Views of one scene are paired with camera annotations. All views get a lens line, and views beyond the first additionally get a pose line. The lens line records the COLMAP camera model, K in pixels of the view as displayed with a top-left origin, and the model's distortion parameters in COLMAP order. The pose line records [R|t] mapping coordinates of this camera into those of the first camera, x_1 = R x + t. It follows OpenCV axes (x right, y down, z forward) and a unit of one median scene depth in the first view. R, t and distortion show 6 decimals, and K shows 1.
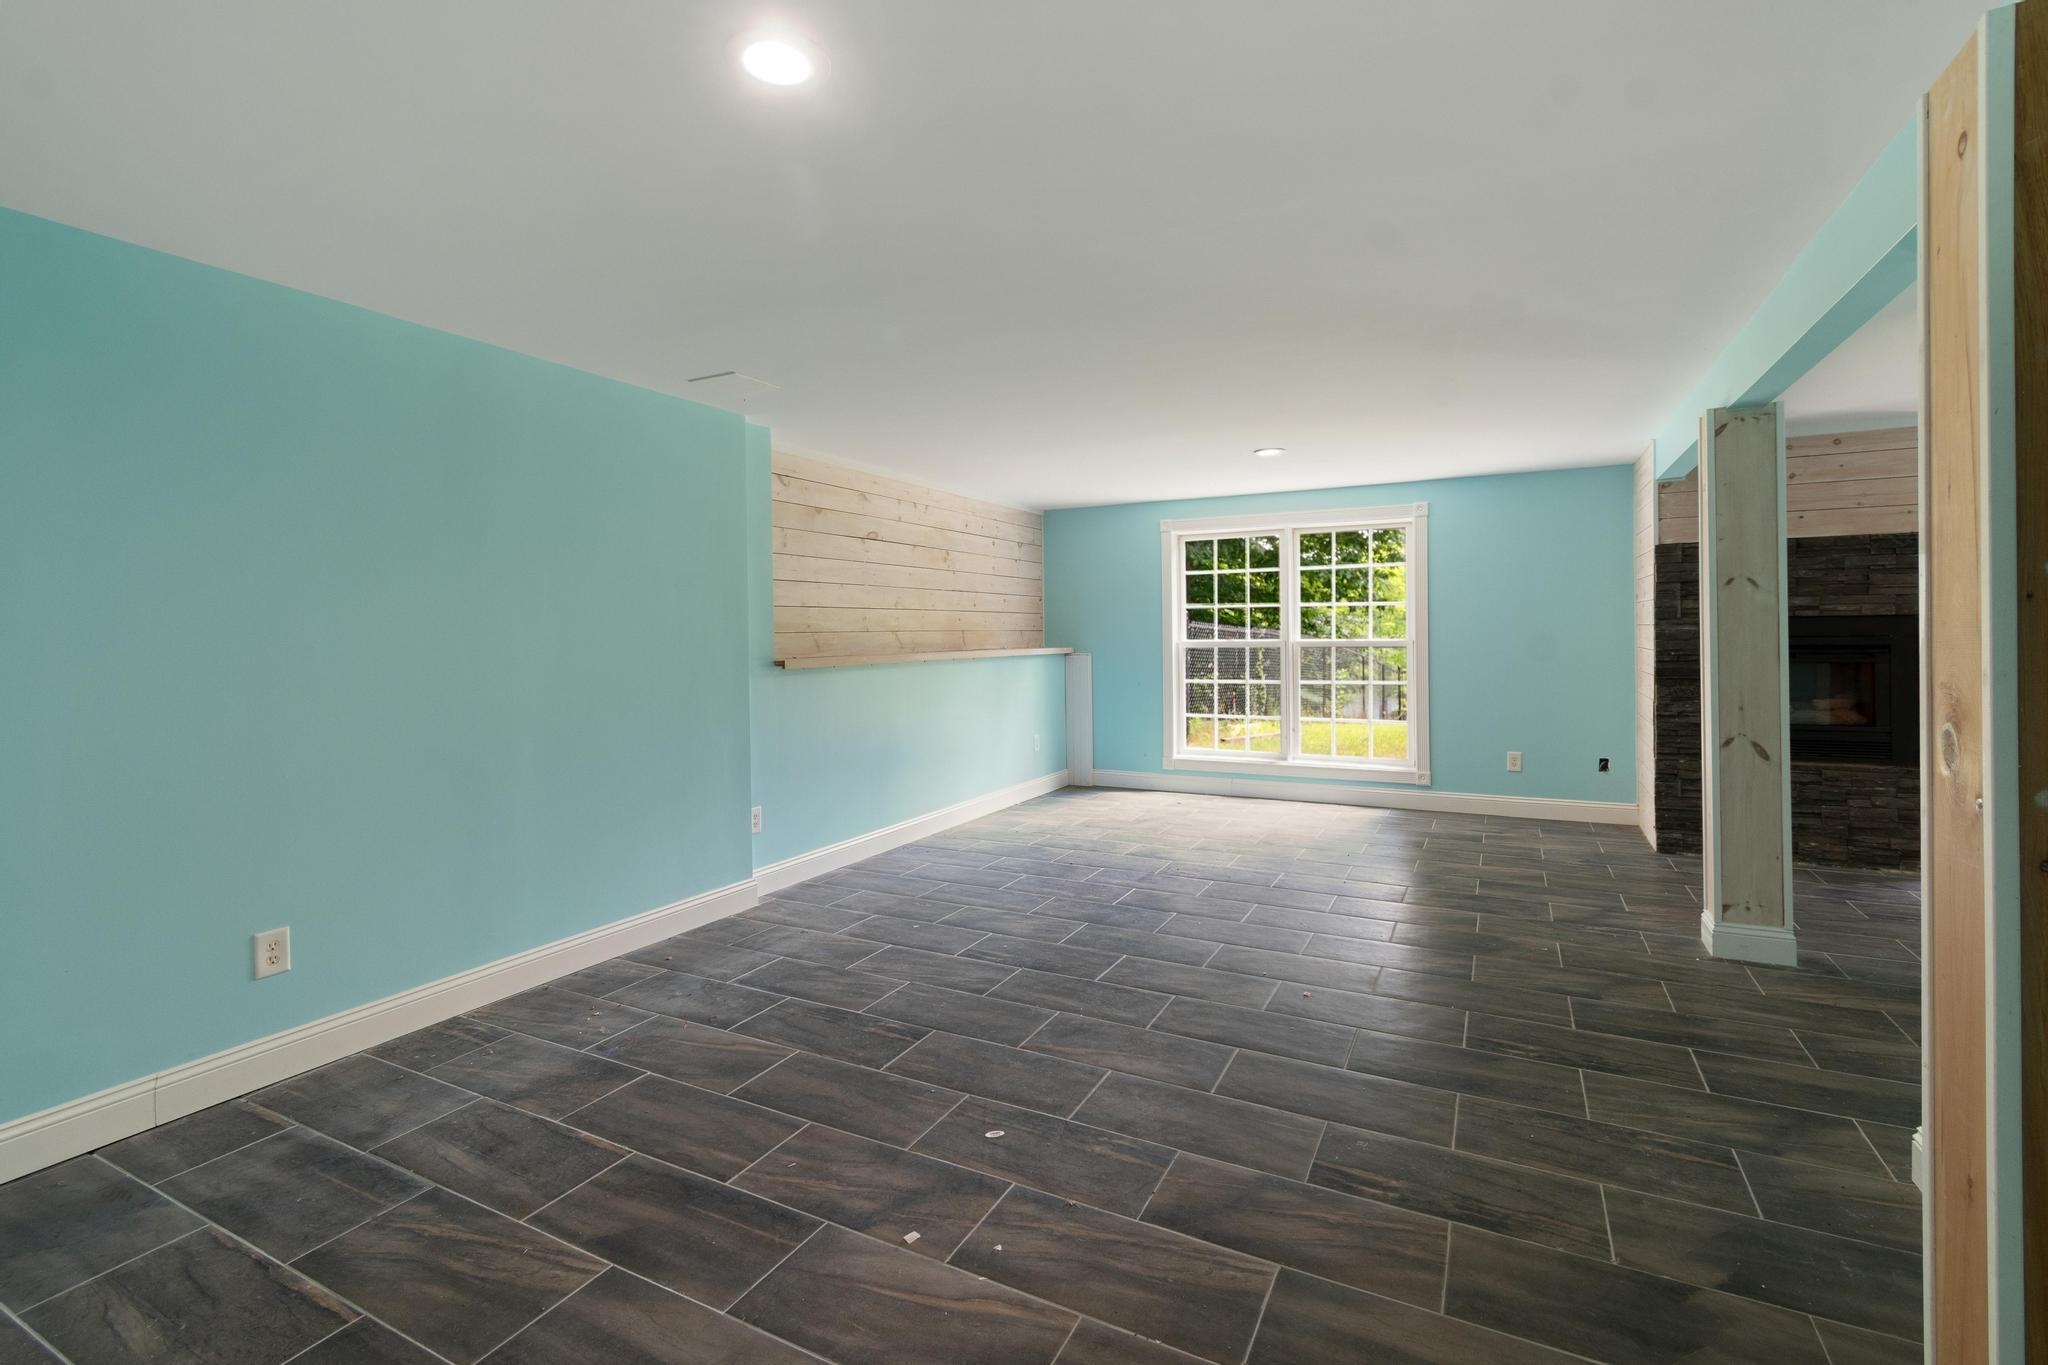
lens RADIAL K [[927.3, 0, 1043.4], [0, 927.3, 636.5], [0, 0, 1]] dist [-0.000756, -0.000095]
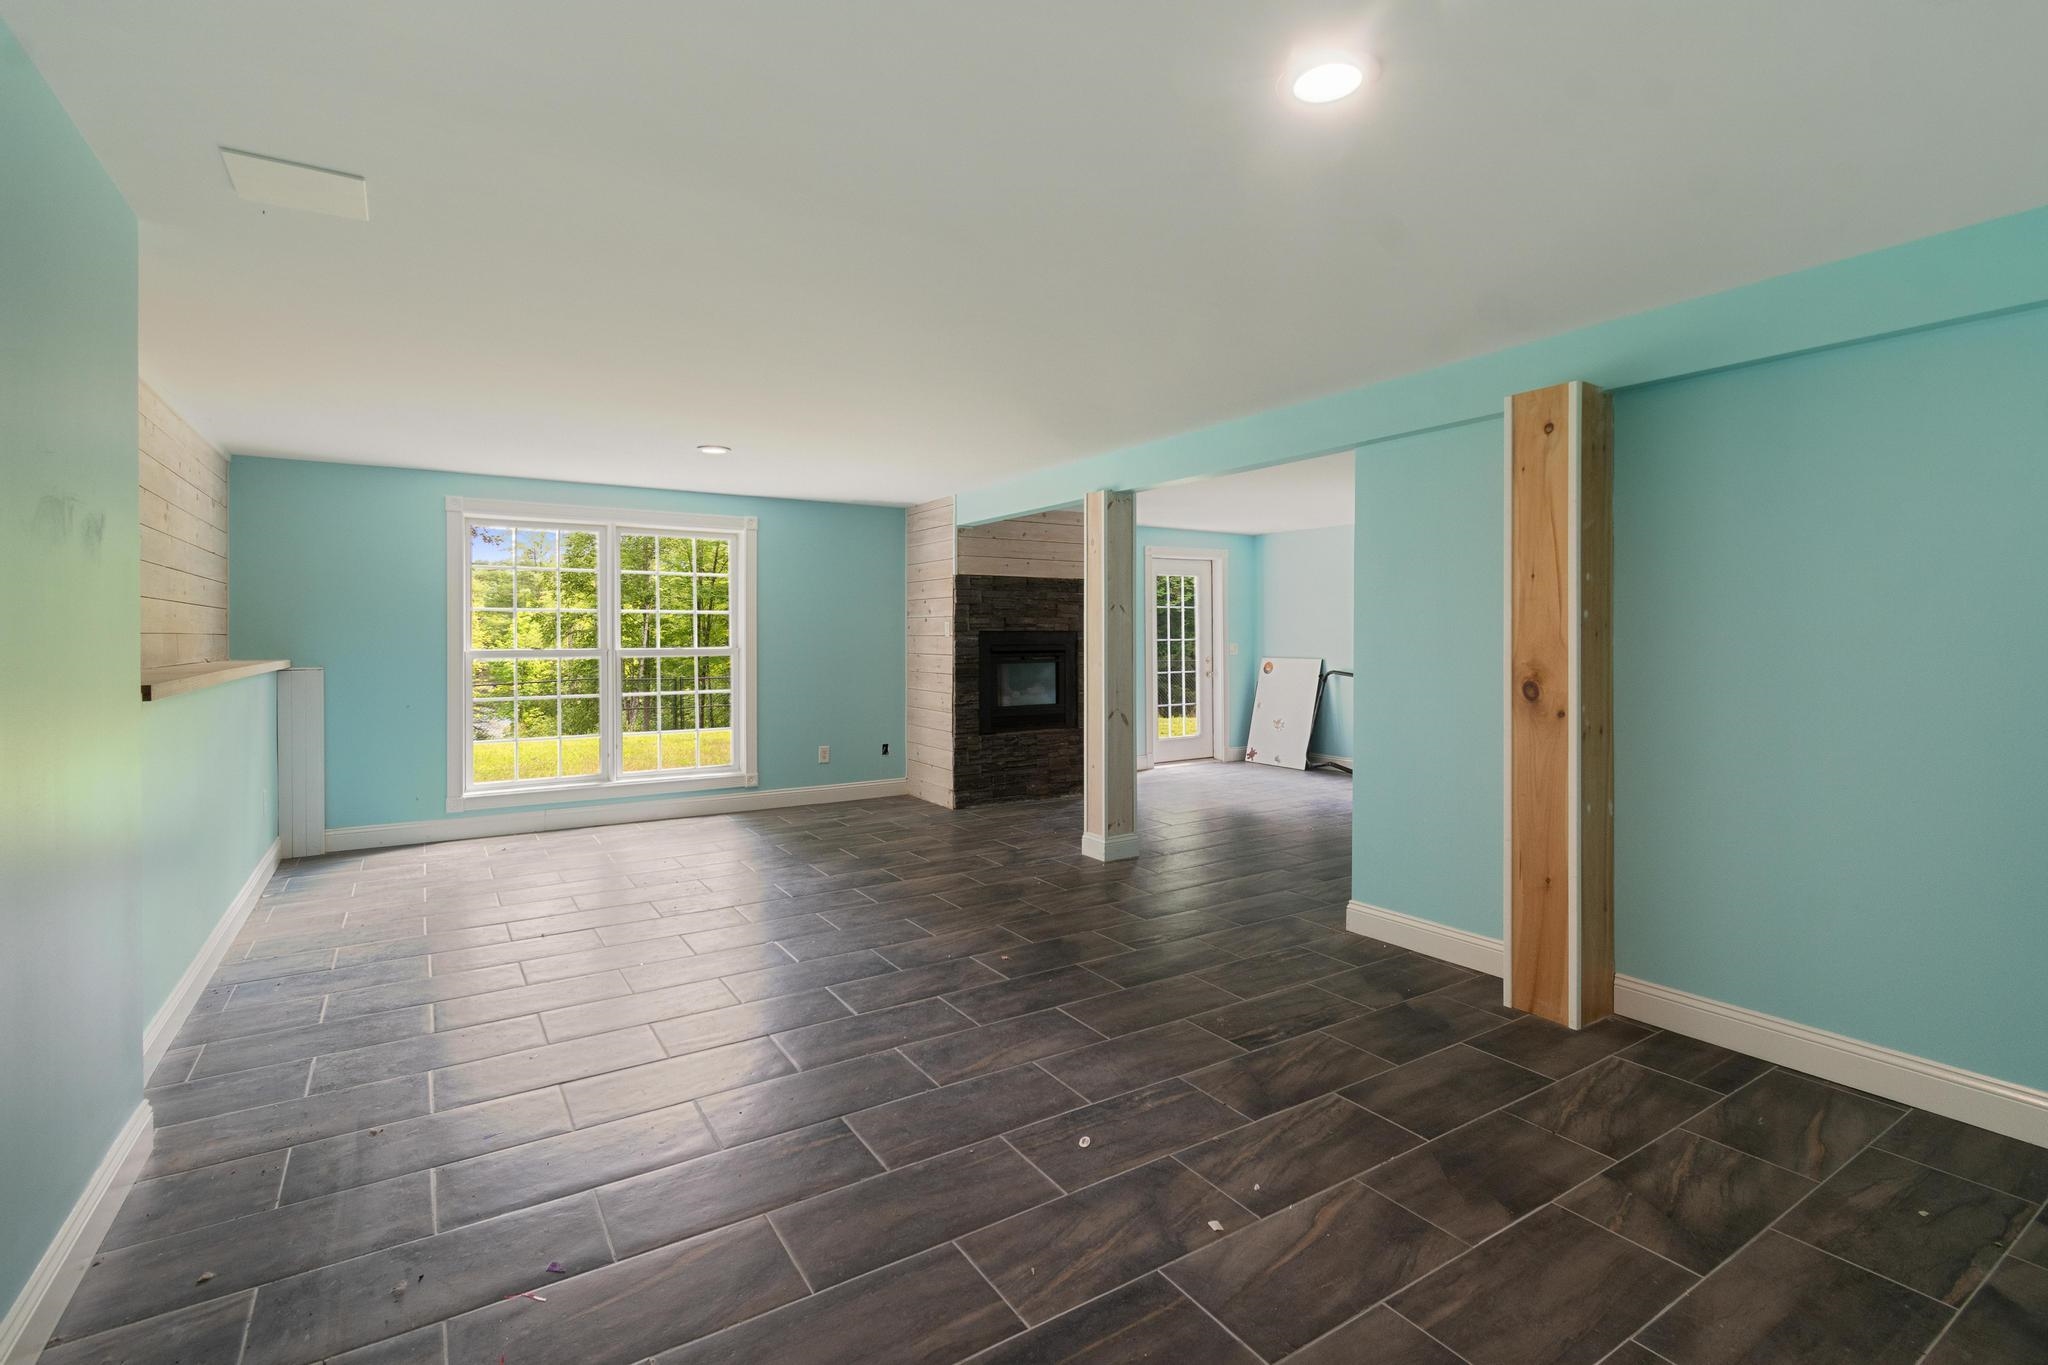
lens RADIAL K [[927.3, 0, 1037.7], [0, 927.3, 637.9], [0, 0, 1]] dist [-0.000756, -0.000095]
pose [[0.502450, 0.008216, 0.864567, -0.611598], [0.000115, 0.999954, -0.009569, 0.004250], [-0.864606, 0.004907, 0.502426, 0.352301]]
